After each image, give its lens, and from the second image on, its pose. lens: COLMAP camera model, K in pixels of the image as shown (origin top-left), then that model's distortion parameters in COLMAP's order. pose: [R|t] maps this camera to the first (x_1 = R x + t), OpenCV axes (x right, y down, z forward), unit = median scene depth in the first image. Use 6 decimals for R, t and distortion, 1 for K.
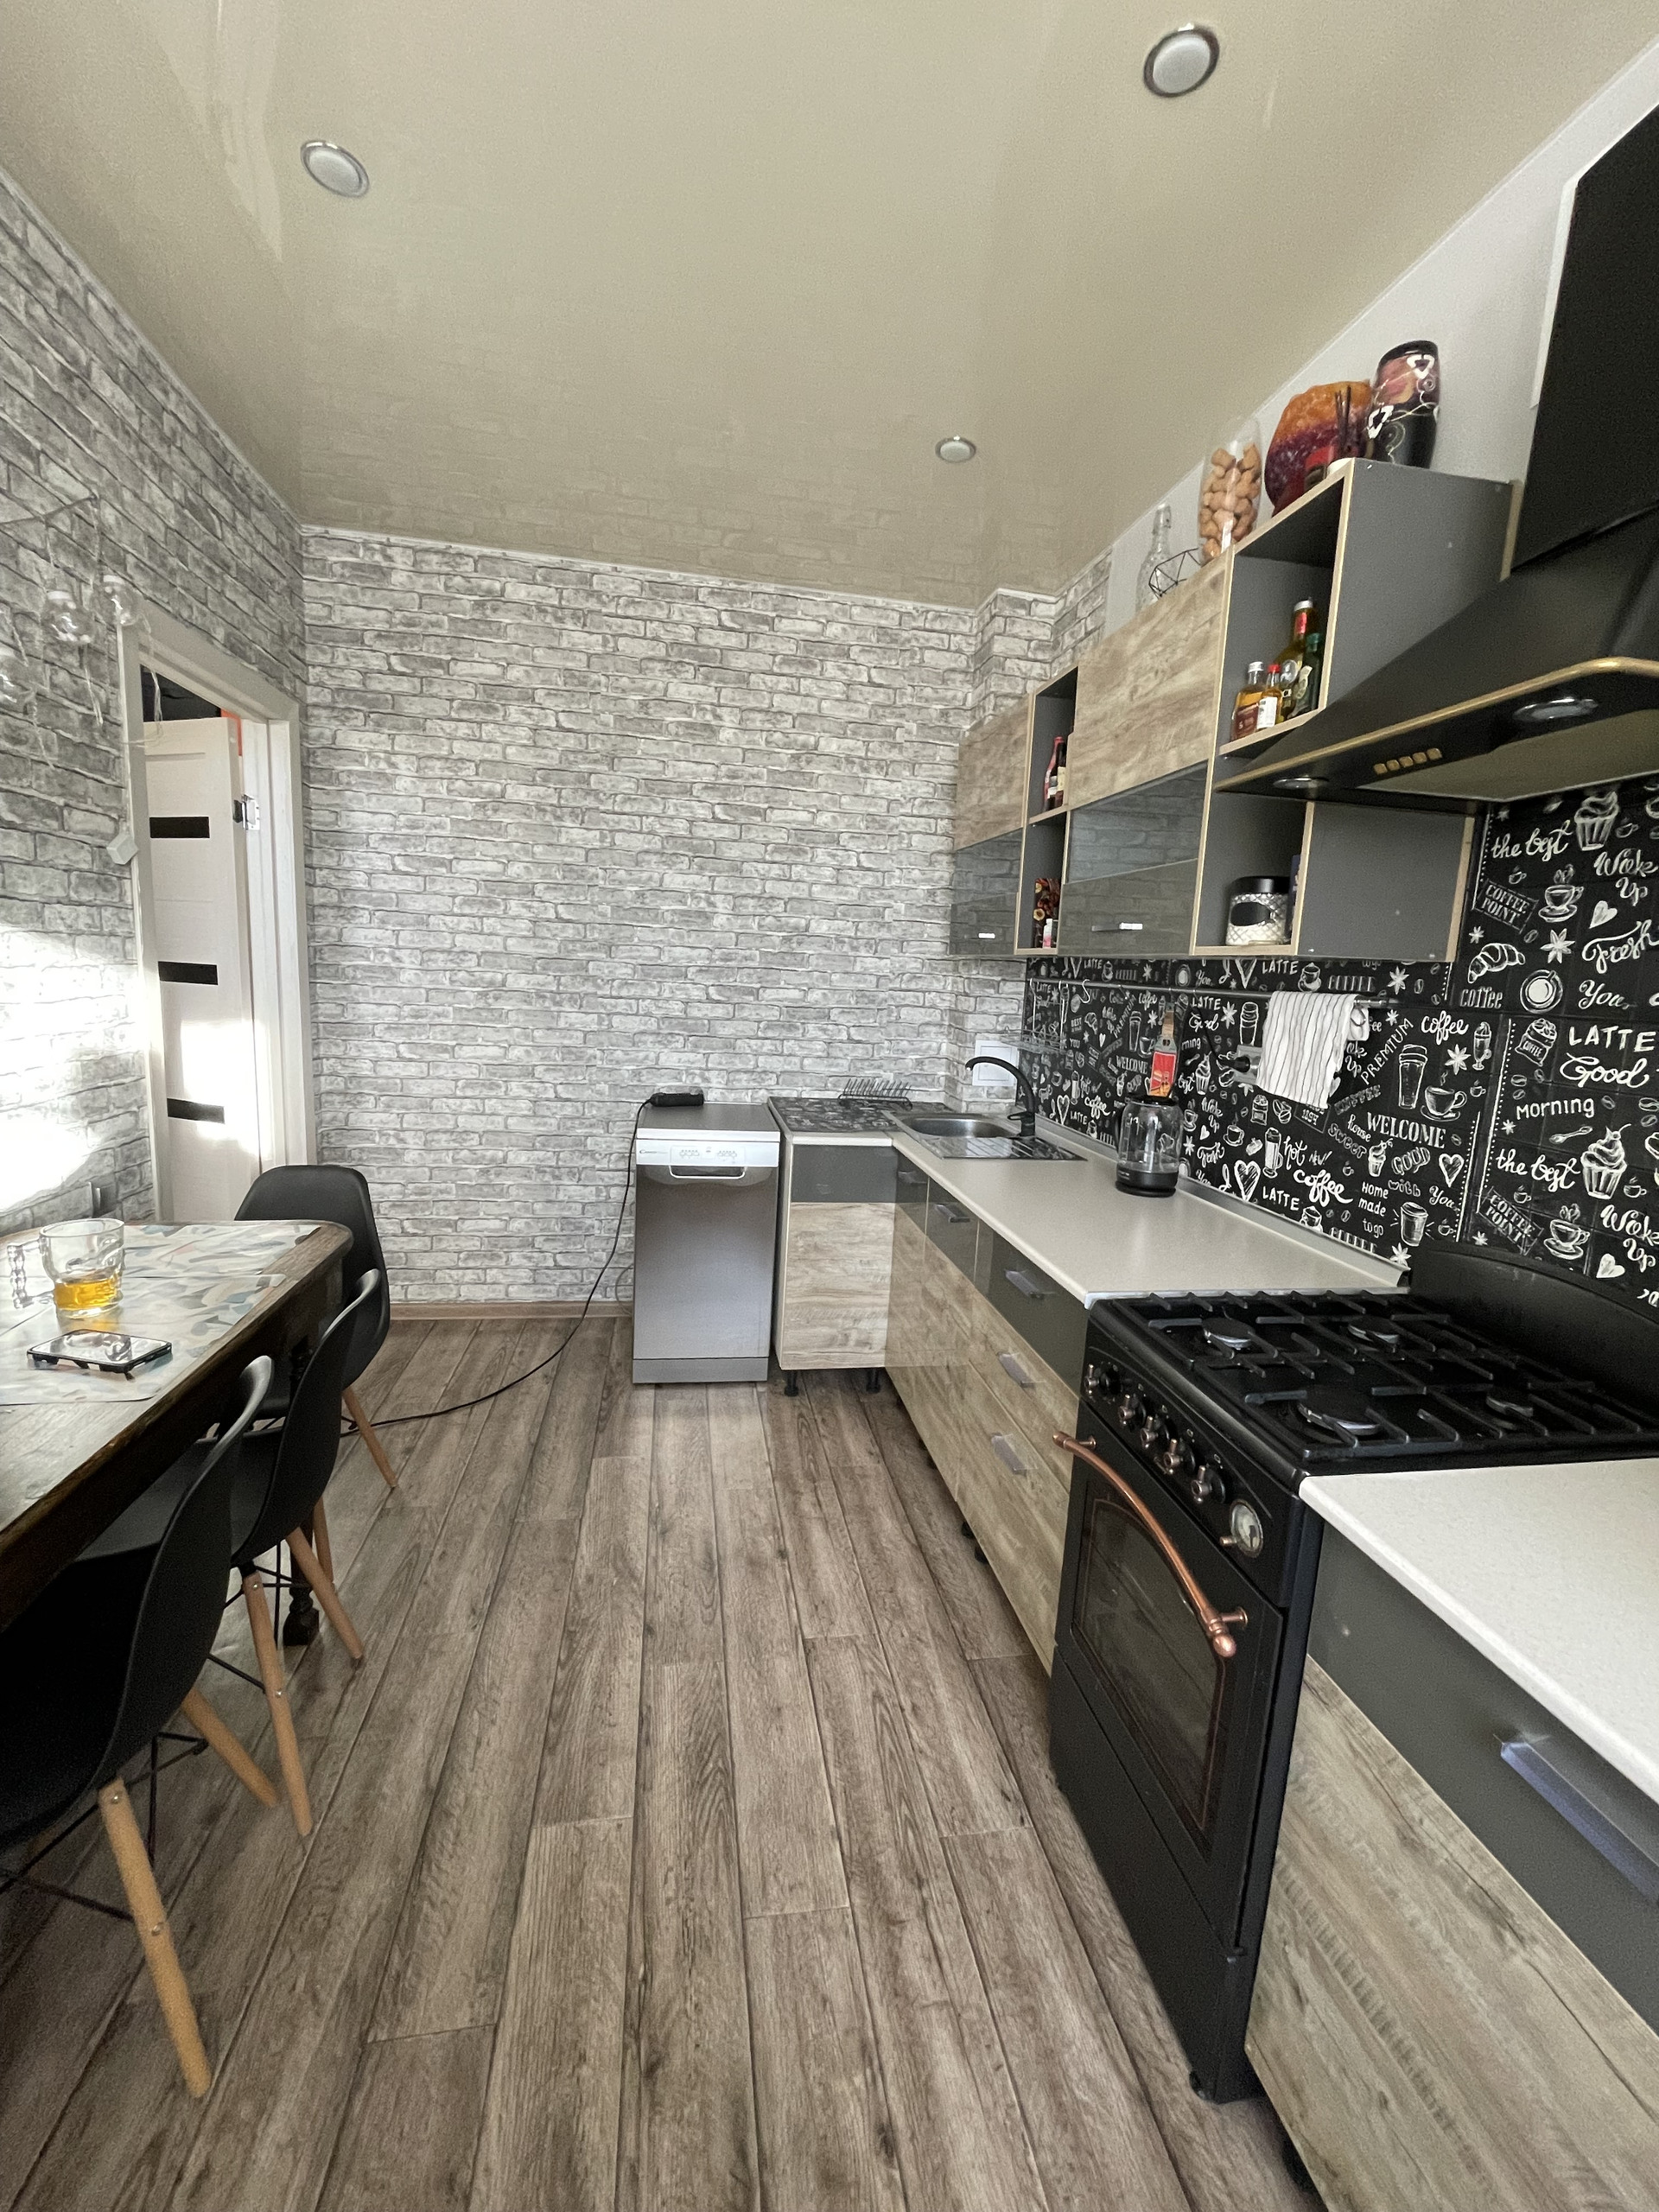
lens RADIAL K [[892.1, 0, 832.4], [0, 892.1, 1106.1], [0, 0, 1]] dist [-0.003471, -0.000022]
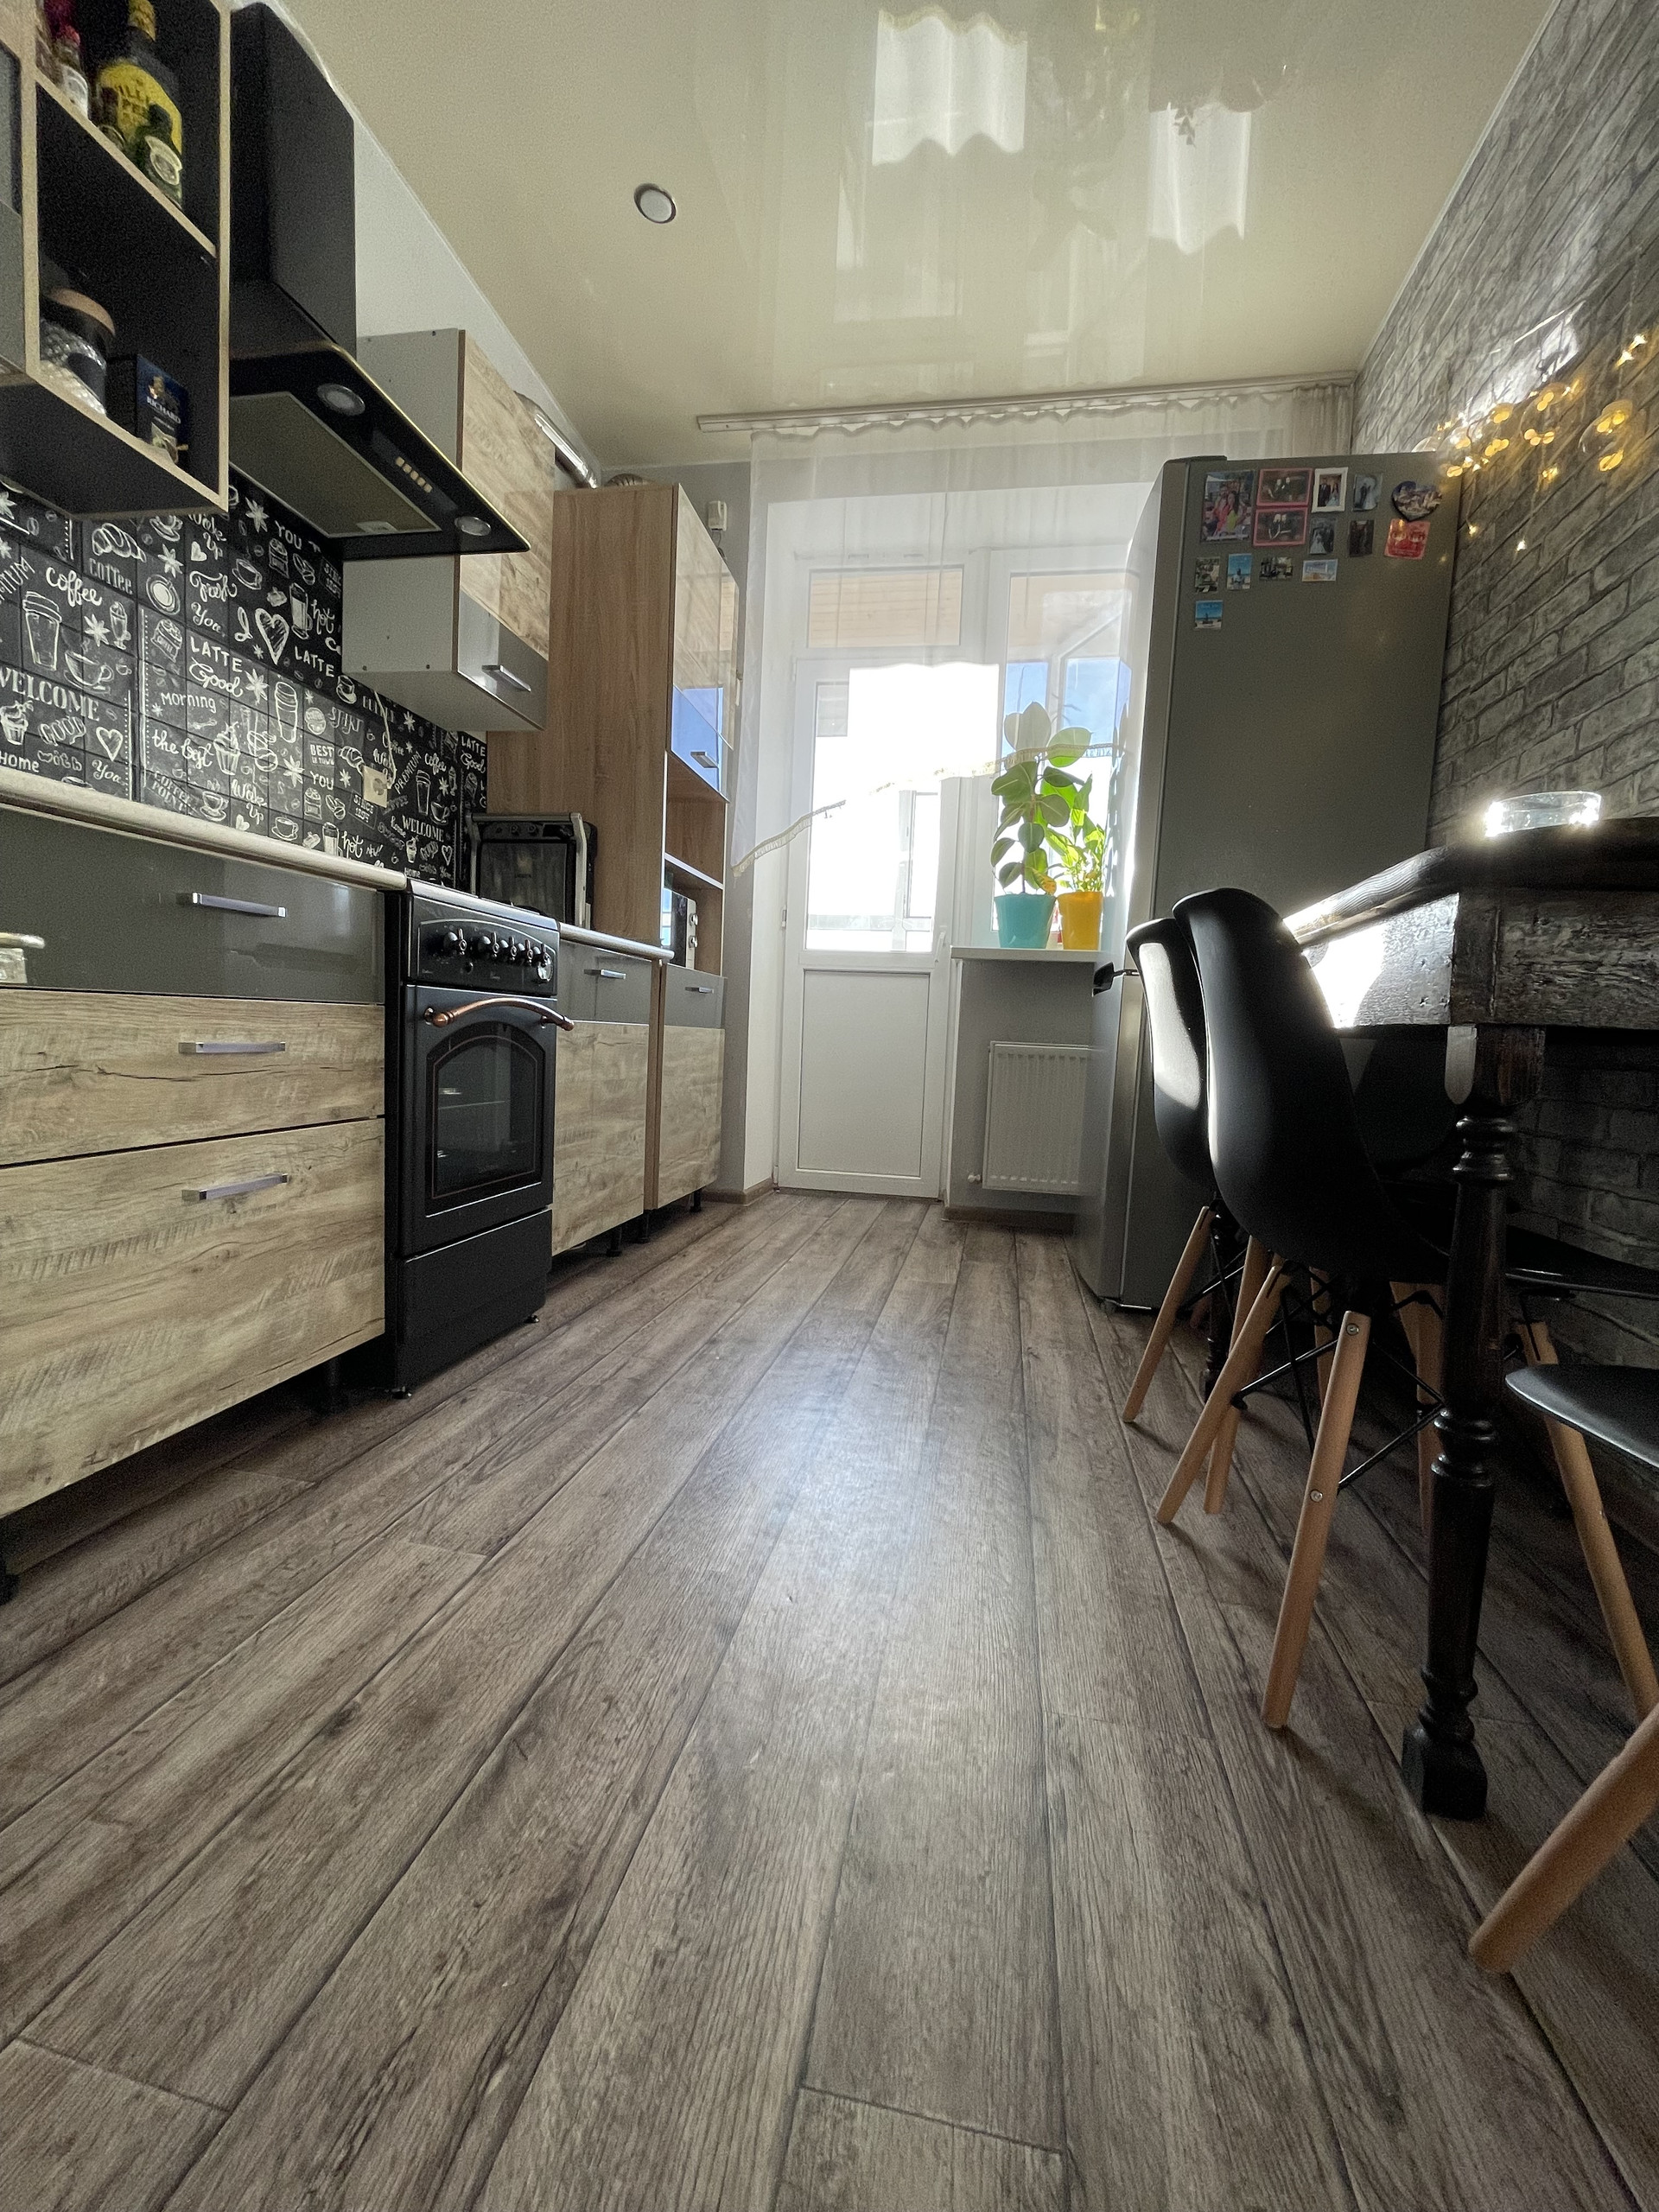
lens RADIAL K [[892.1, 0, 832.8], [0, 892.1, 1105.1], [0, 0, 1]] dist [-0.003471, -0.000022]
pose [[-0.931008, -0.122467, 0.343839, -0.426577], [-0.037618, 0.969208, 0.243351, 0.164678], [-0.363054, 0.213627, -0.906948, 1.449326]]
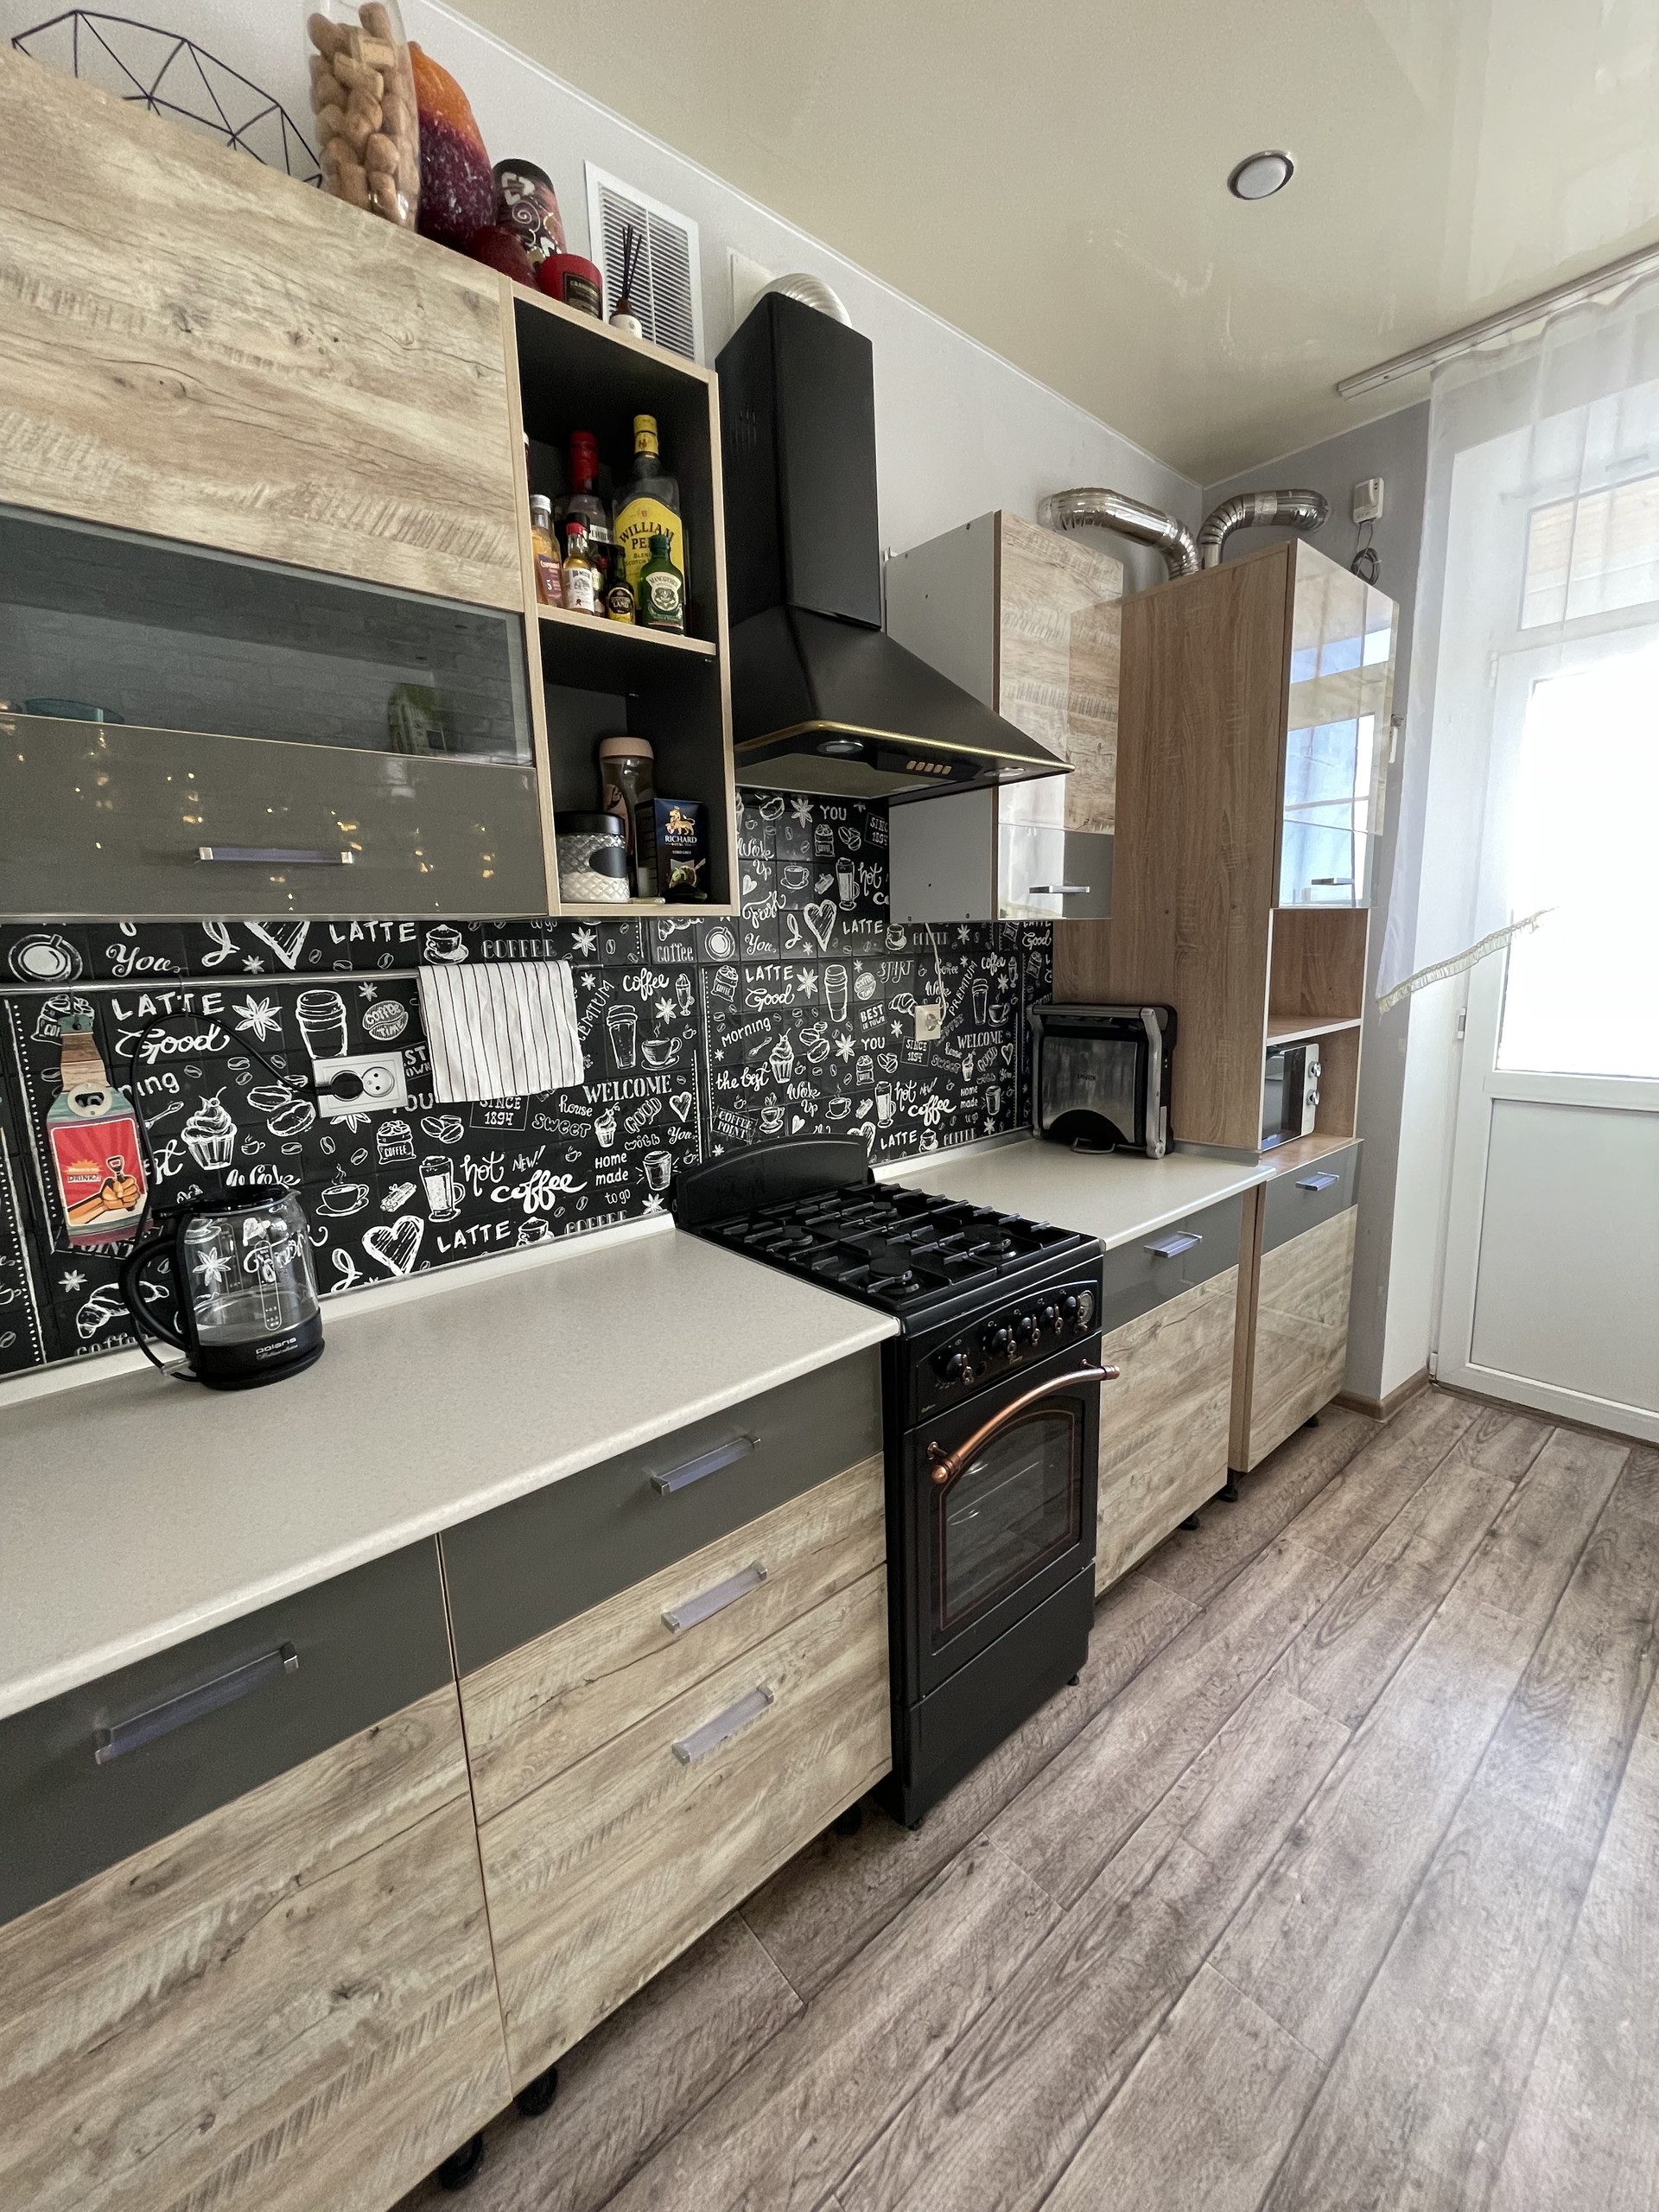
lens RADIAL K [[892.1, 0, 832.0], [0, 892.1, 1105.7], [0, 0, 1]] dist [-0.003471, -0.000022]
pose [[-0.512538, -0.184813, 0.838540, -0.292135], [0.138258, 0.946058, 0.293016, -0.196213], [-0.847461, 0.266117, -0.459339, 1.135630]]
